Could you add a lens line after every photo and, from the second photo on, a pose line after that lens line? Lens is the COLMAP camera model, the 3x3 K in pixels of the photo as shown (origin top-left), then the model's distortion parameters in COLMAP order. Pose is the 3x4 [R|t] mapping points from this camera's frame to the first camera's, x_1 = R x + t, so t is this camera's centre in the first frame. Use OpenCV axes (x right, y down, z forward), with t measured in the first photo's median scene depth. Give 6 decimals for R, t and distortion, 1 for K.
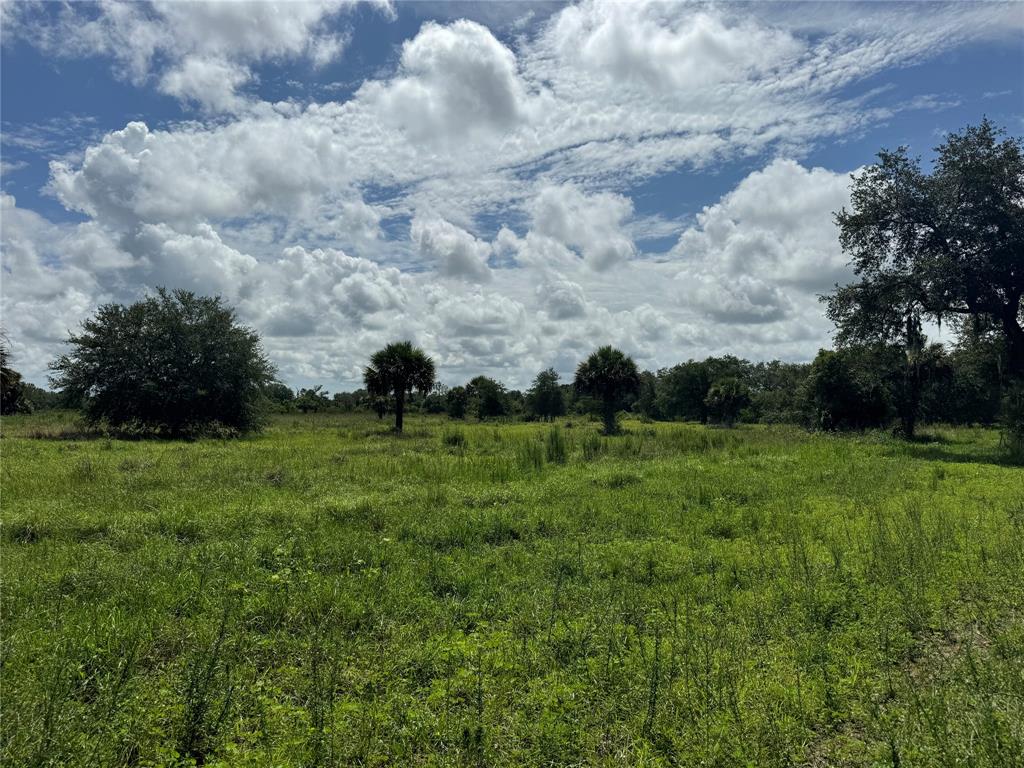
lens RADIAL K [[714.2, 0, 507.3], [0, 714.2, 393.2], [0, 0, 1]] dist [0.071109, -0.089594]
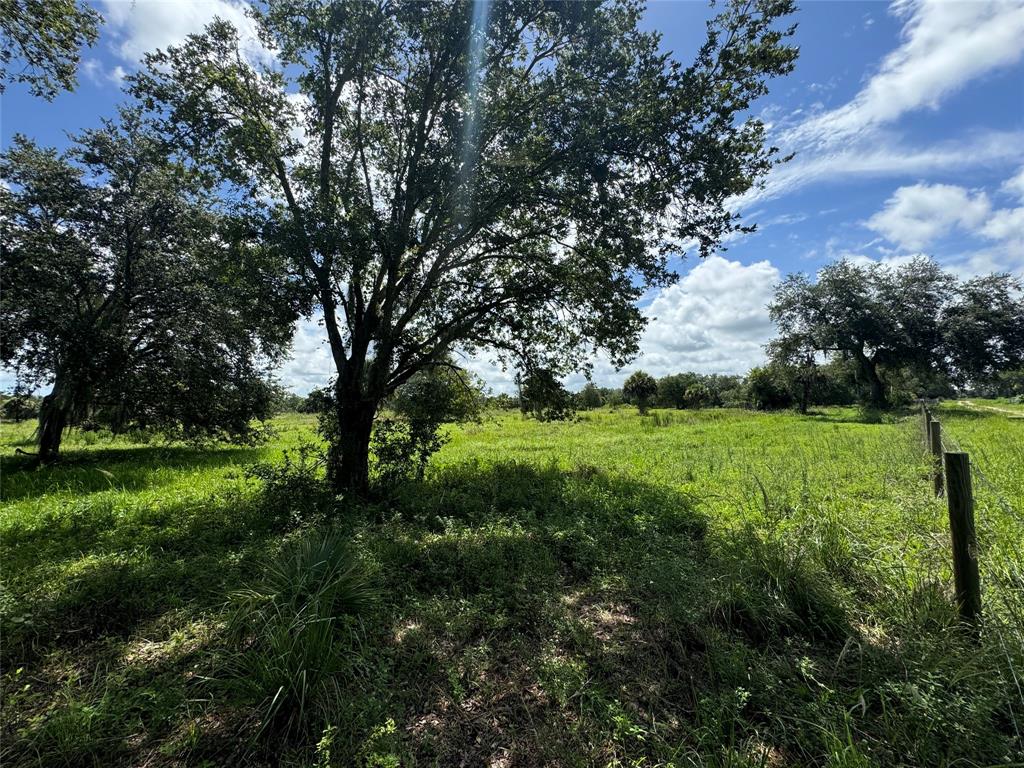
lens RADIAL K [[407.7, 0, 511.1], [0, 407.7, 381.8], [0, 0, 1]] dist [-0.003741, 0.000862]
pose [[0.996446, -0.029805, -0.078781, -0.123850], [0.027202, 0.999055, -0.033911, -0.006437], [0.079717, 0.031647, 0.996315, -0.136137]]
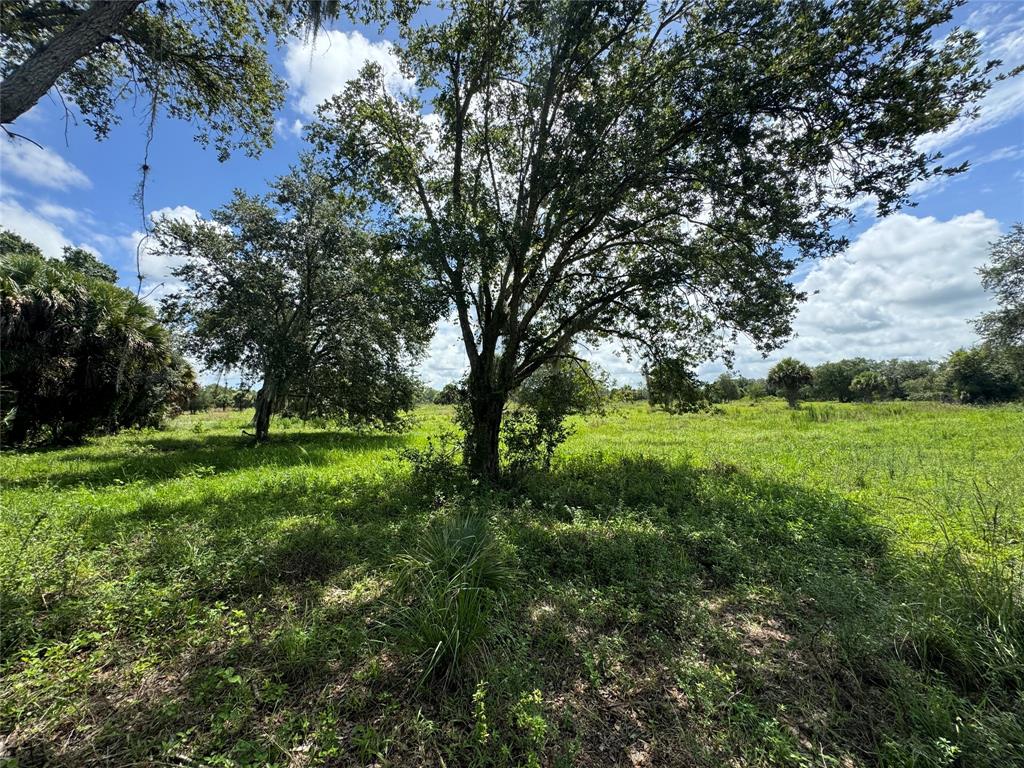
lens RADIAL K [[407.7, 0, 511.1], [0, 407.7, 382.5], [0, 0, 1]] dist [-0.003741, 0.000862]
pose [[0.931068, -0.038622, -0.362797, -0.125951], [0.032755, 0.999214, -0.022311, -0.006415], [0.363373, 0.008890, 0.931601, -0.137984]]
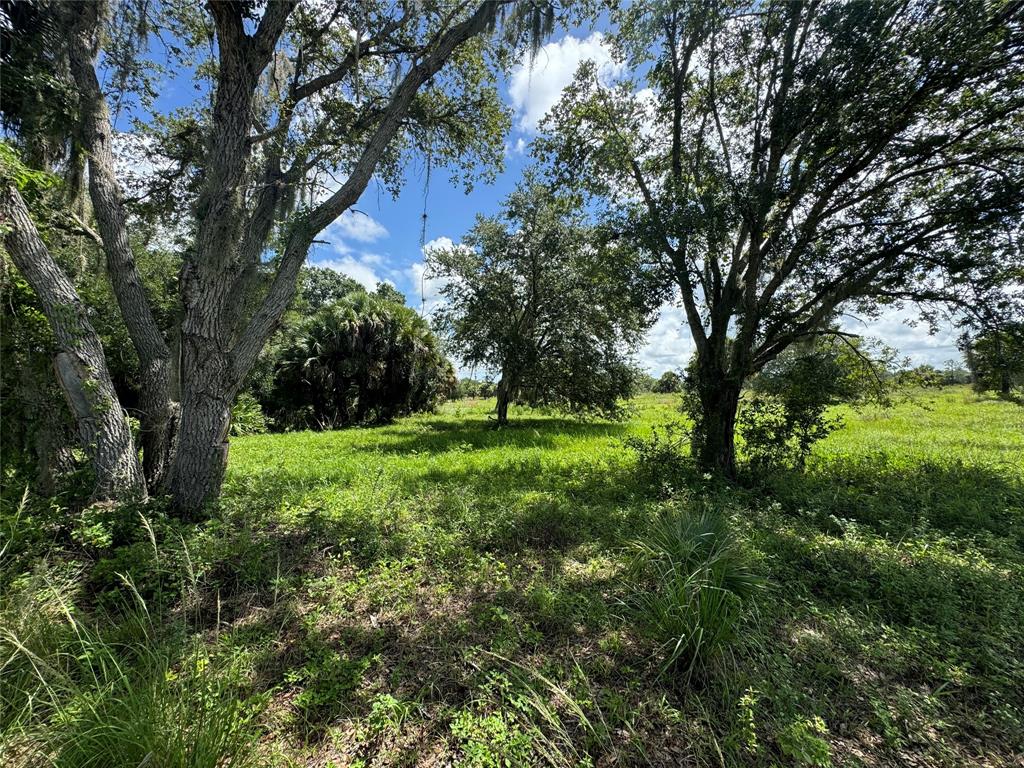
lens RADIAL K [[407.7, 0, 511.2], [0, 407.7, 382.4], [0, 0, 1]] dist [-0.003741, 0.000862]
pose [[0.629407, -0.045257, -0.775757, -0.127652], [0.050567, 0.998572, -0.017228, -0.006480], [0.775429, -0.028384, 0.630797, -0.141354]]
